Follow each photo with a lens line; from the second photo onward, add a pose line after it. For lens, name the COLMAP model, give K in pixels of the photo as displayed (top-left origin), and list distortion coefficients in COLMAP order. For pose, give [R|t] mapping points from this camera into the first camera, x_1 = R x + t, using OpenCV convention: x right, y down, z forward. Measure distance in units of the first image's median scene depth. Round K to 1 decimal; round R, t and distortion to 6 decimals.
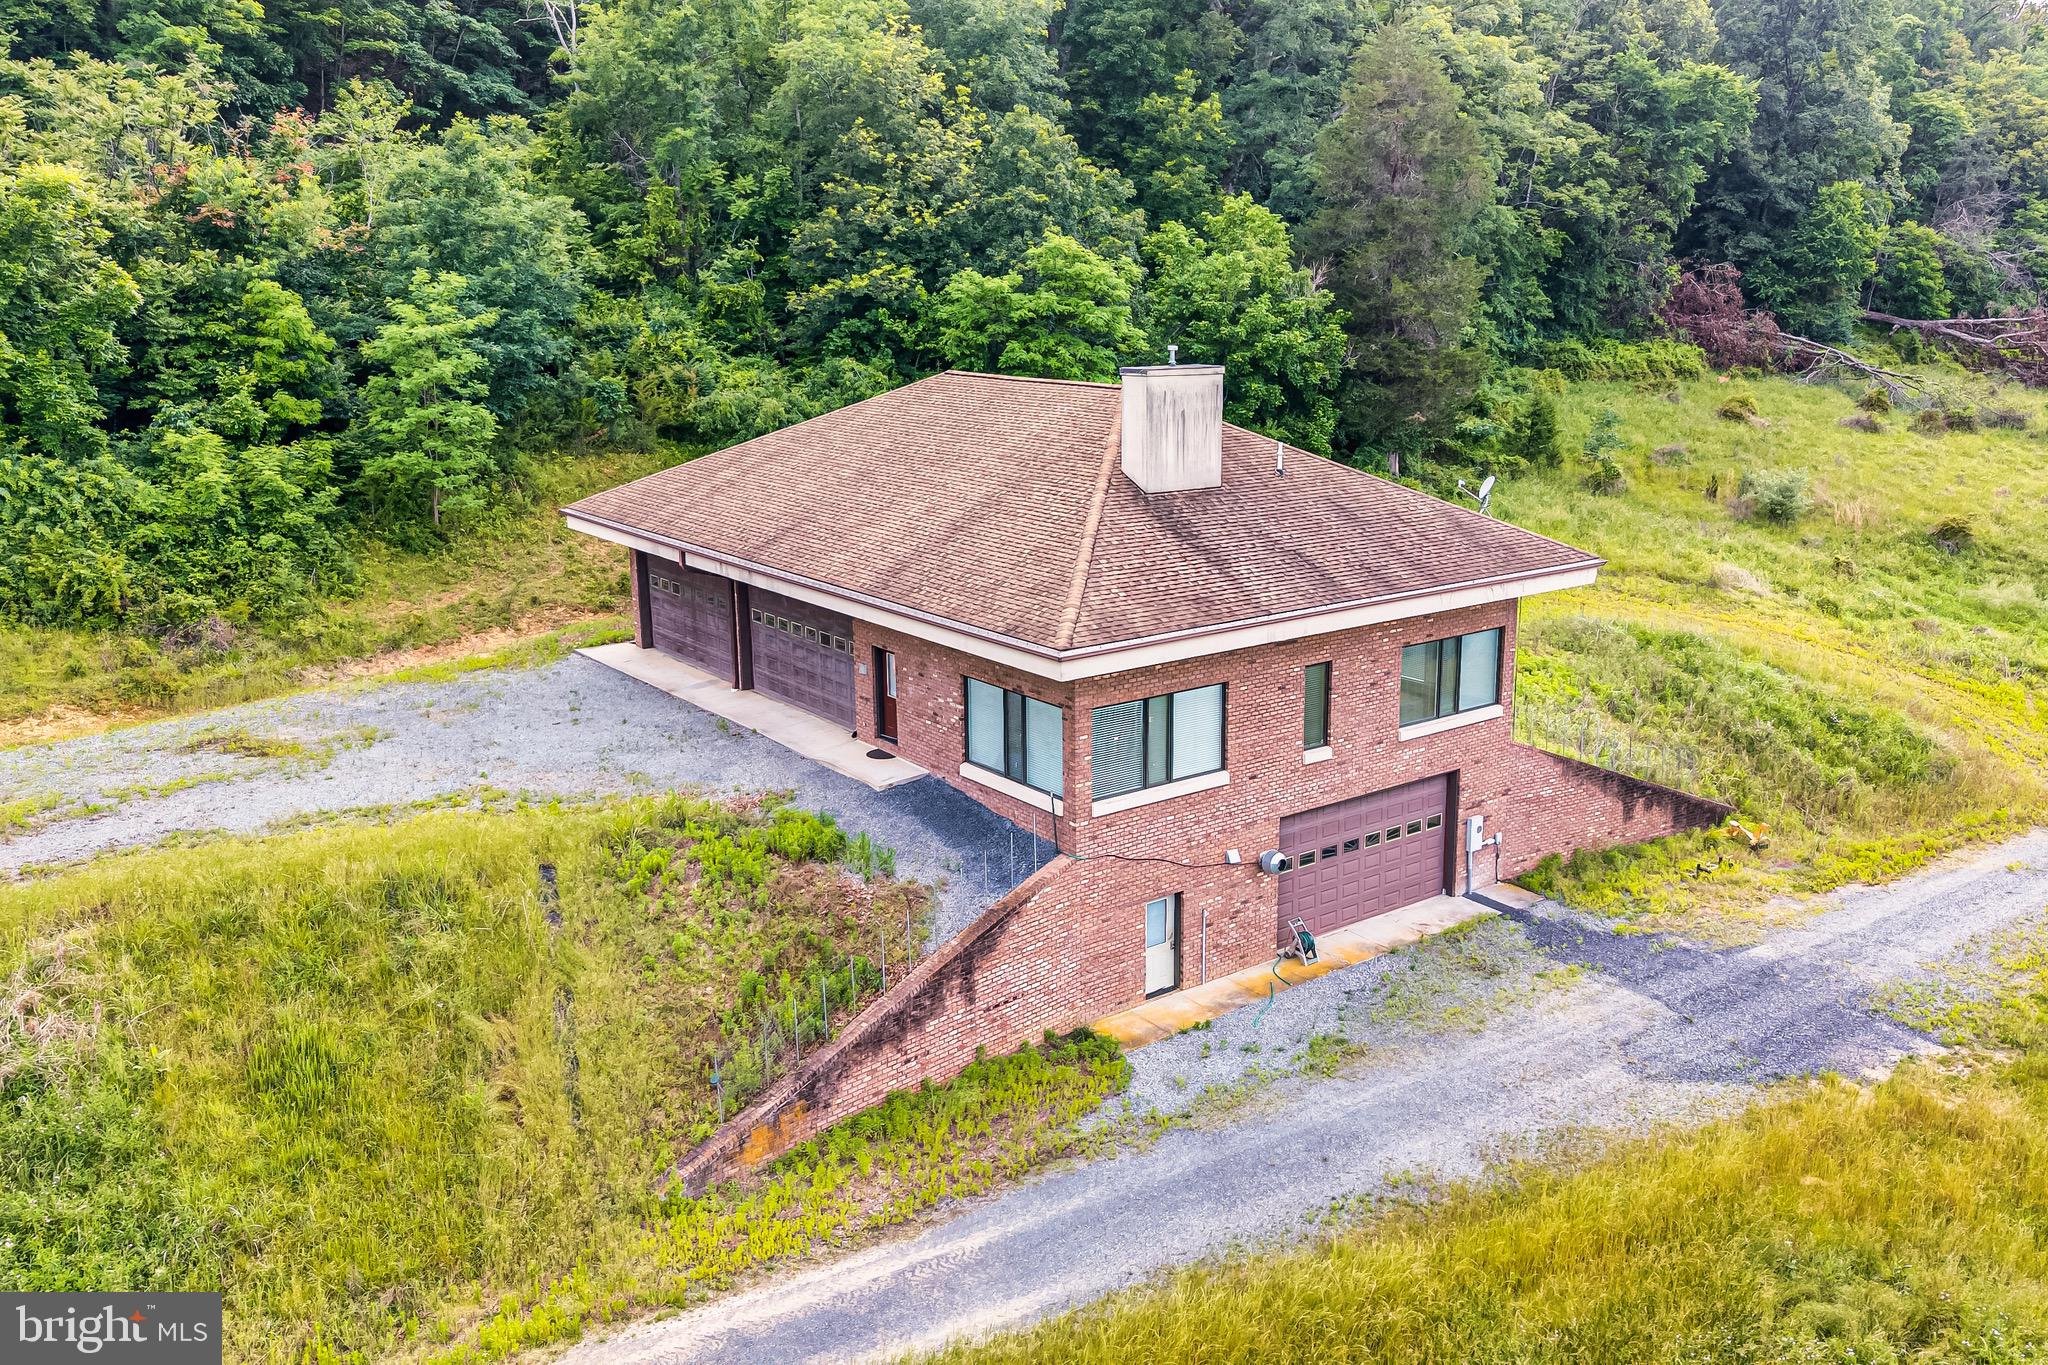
lens RADIAL K [[1691.7, 0, 1024.0], [0, 1691.7, 682.5], [0, 0, 1]] dist [0.073542, -0.120659]
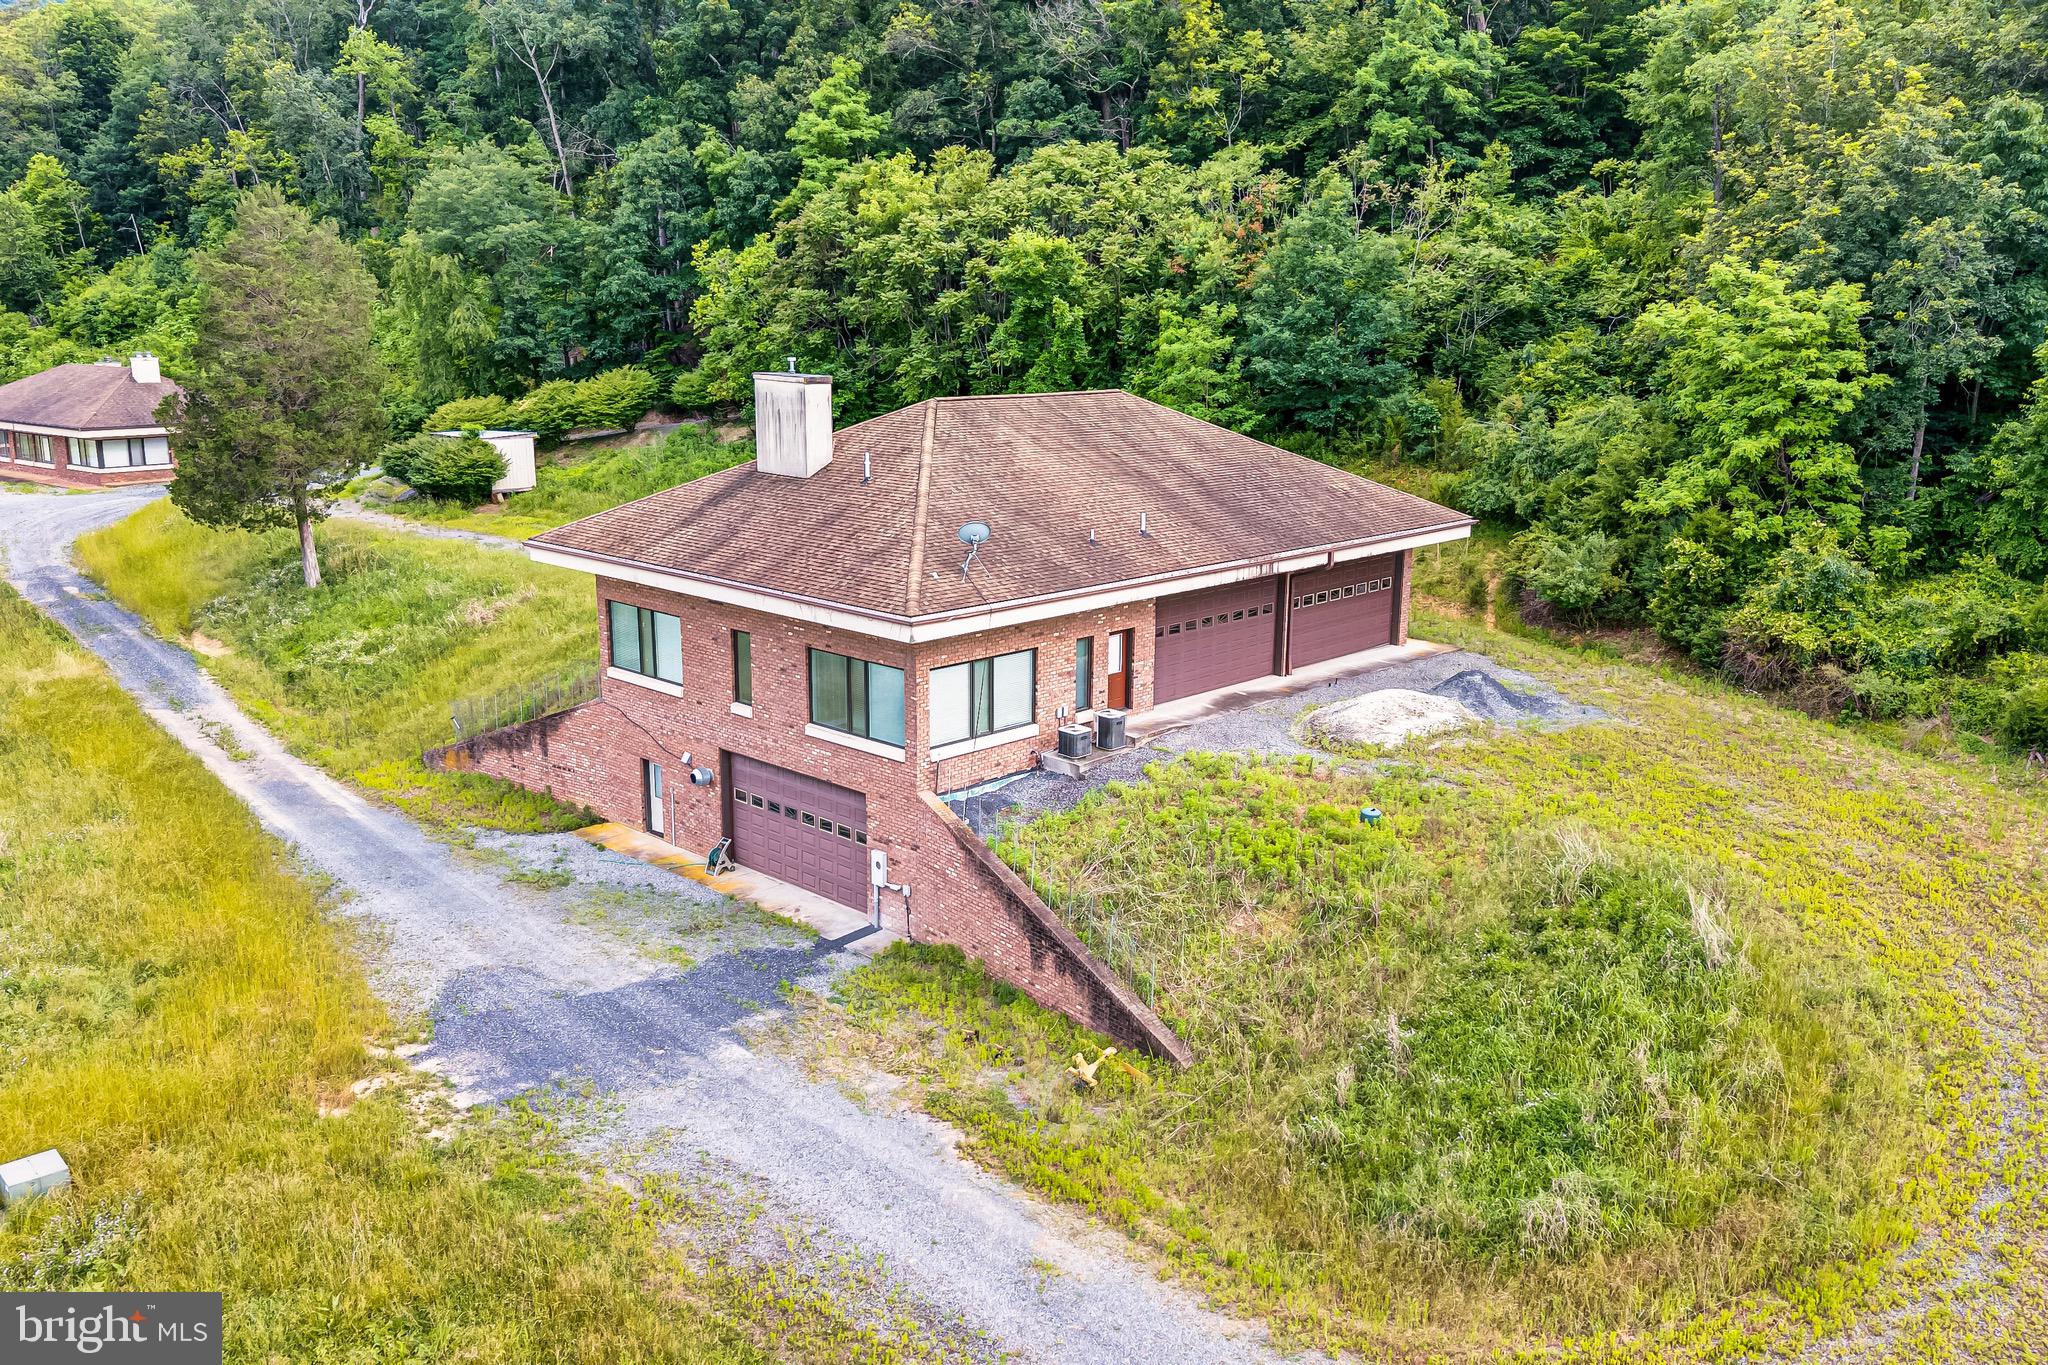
lens RADIAL K [[1602.8, 0, 1024.0], [0, 1602.8, 682.5], [0, 0, 1]] dist [0.094761, -0.141316]
pose [[0.125479, 0.227448, -0.965672, 1.245240], [-0.226533, 0.954220, 0.195315, -0.232460], [0.965887, 0.194249, 0.171259, 0.976890]]
